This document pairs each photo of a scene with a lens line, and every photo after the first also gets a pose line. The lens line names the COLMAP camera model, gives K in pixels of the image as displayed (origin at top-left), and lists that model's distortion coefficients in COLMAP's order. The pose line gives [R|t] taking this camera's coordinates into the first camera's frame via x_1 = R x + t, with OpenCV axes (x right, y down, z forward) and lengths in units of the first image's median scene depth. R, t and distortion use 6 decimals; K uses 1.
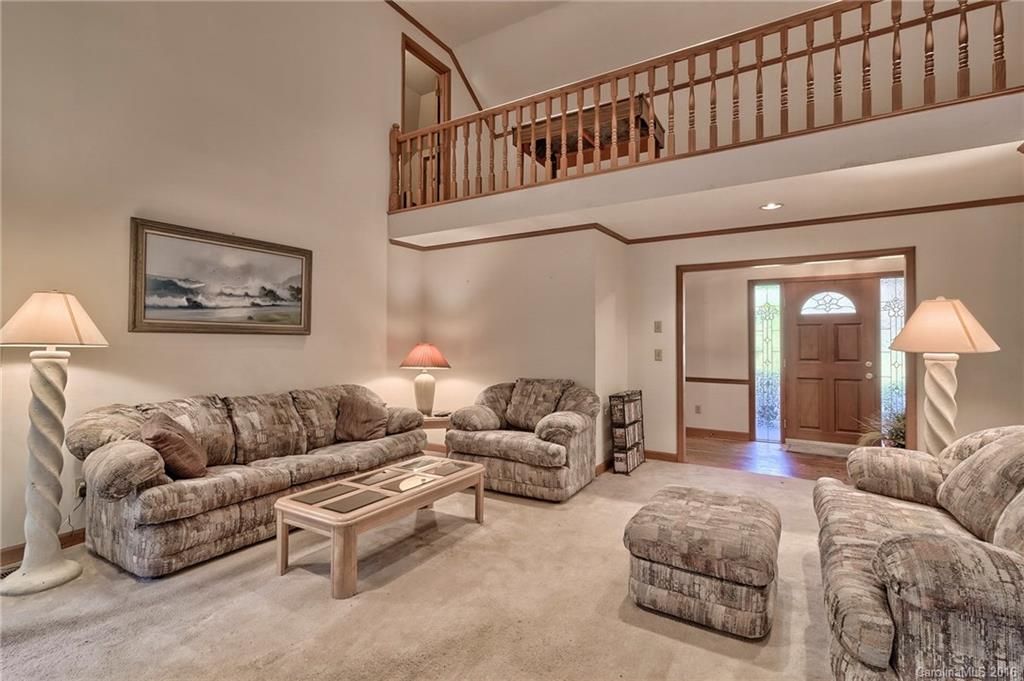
lens RADIAL K [[488.2, 0, 512.0], [0, 488.2, 340.5], [0, 0, 1]] dist [-0.000196, -0.000093]
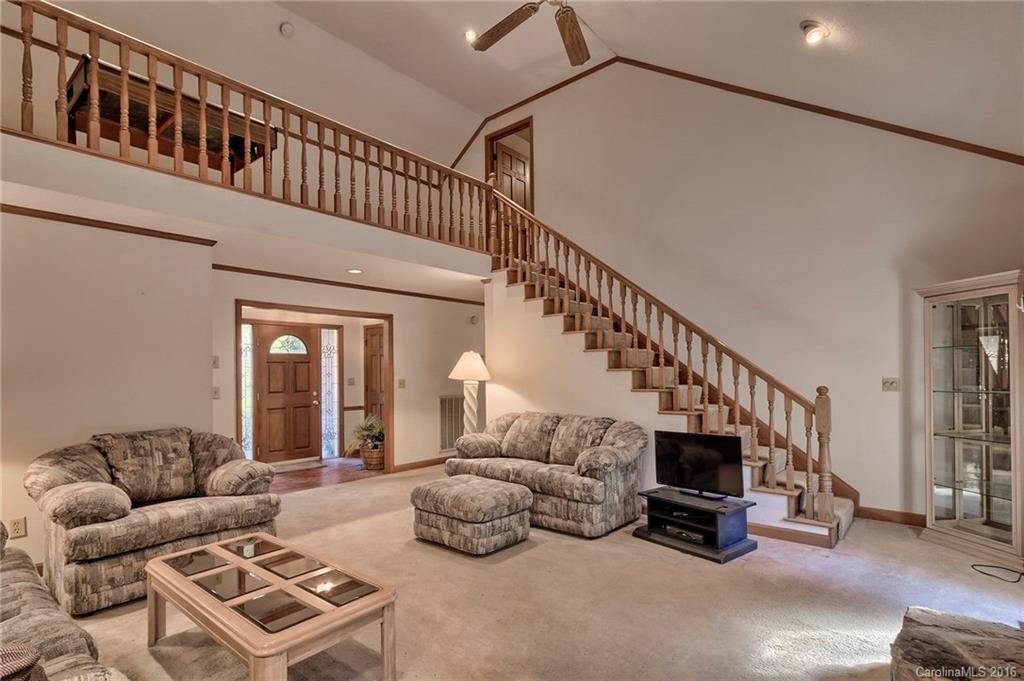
lens RADIAL K [[491.8, 0, 510.5], [0, 491.8, 368.7], [0, 0, 1]] dist [-0.000316, -0.000015]
pose [[0.145919, 0.005327, 0.989282, -0.511619], [0.012629, 0.999894, -0.007247, -0.001823], [-0.989216, 0.013551, 0.145836, 0.302894]]
